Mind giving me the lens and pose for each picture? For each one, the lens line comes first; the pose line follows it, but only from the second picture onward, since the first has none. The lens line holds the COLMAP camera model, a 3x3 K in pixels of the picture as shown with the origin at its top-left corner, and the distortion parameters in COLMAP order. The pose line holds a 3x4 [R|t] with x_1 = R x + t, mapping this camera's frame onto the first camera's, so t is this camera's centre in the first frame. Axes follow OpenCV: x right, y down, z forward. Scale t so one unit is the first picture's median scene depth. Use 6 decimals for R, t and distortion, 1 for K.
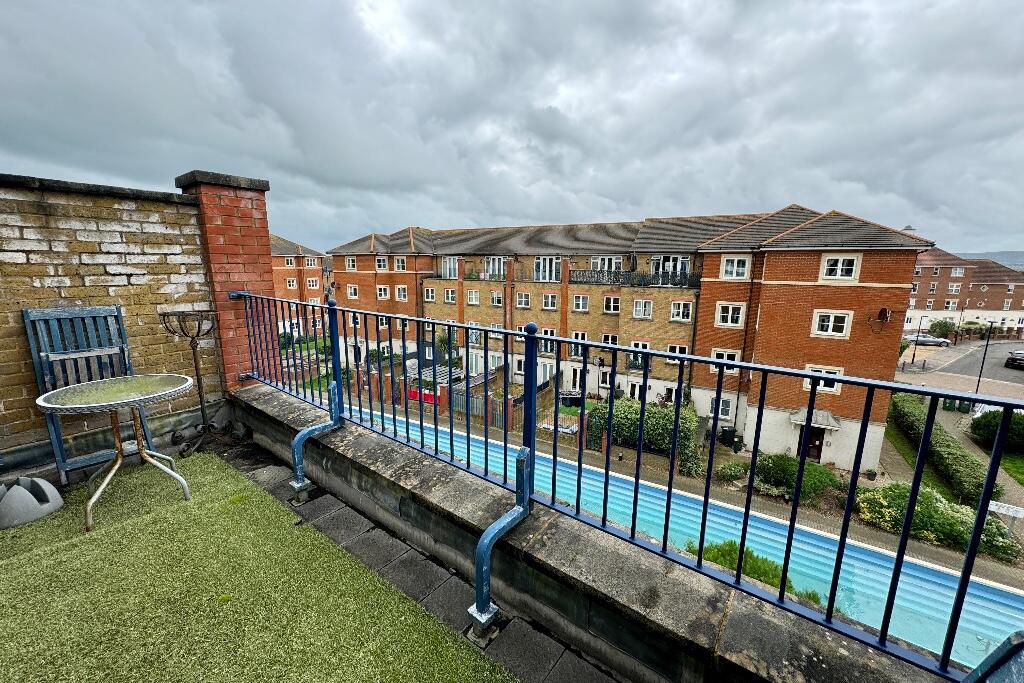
lens RADIAL K [[410.7, 0, 508.6], [0, 410.7, 338.0], [0, 0, 1]] dist [-0.001252, 0.000079]
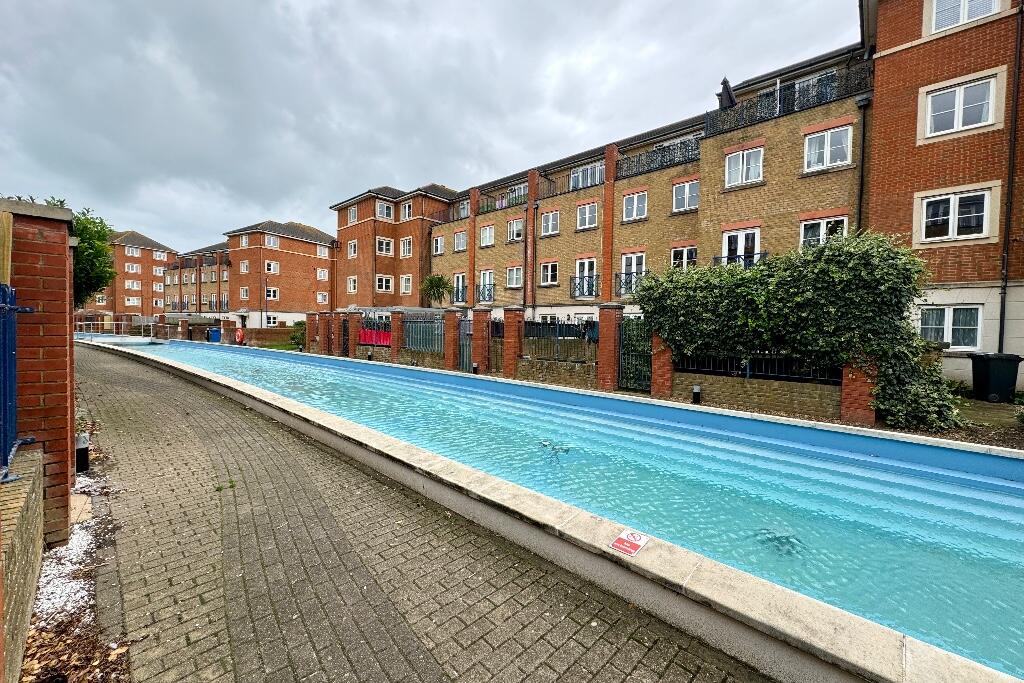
lens RADIAL K [[397.2, 0, 513.4], [0, 397.2, 345.8], [0, 0, 1]] dist [-0.000328, 0.000017]
pose [[0.979740, 0.017987, -0.199465, 0.122027], [-0.048711, 0.987453, -0.150216, 0.230834], [0.194260, 0.156889, 0.968323, 0.418467]]
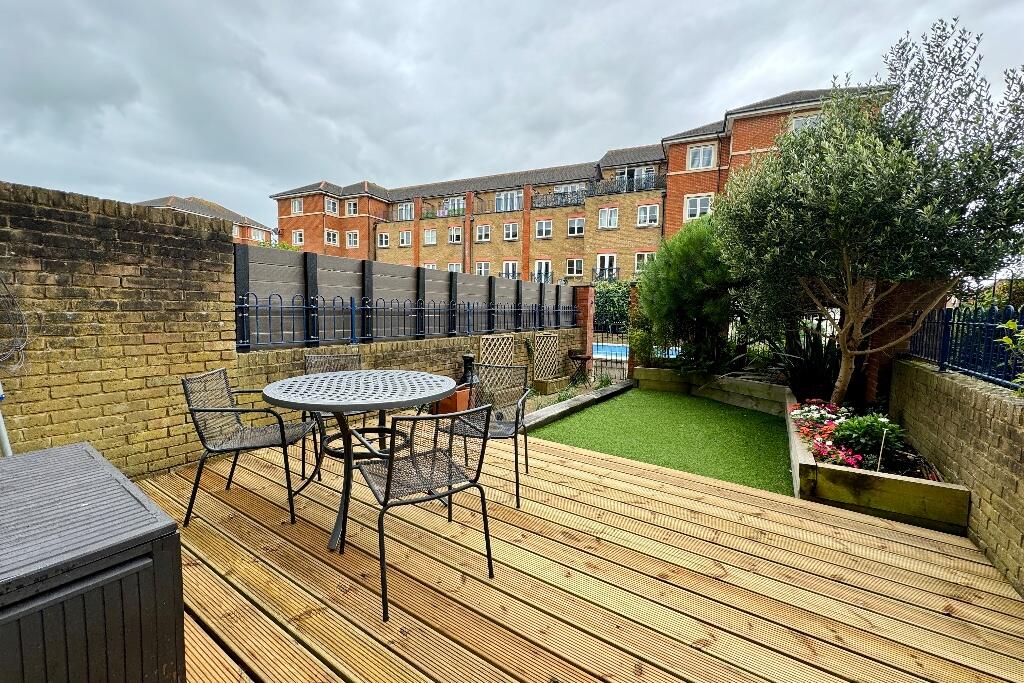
lens RADIAL K [[397.2, 0, 513.4], [0, 397.2, 345.8], [0, 0, 1]] dist [-0.000328, 0.000017]
pose [[0.995088, 0.006429, 0.098788, 0.017516], [0.004222, 0.994226, -0.107227, 0.287493], [-0.098907, 0.107117, 0.989315, 0.130830]]
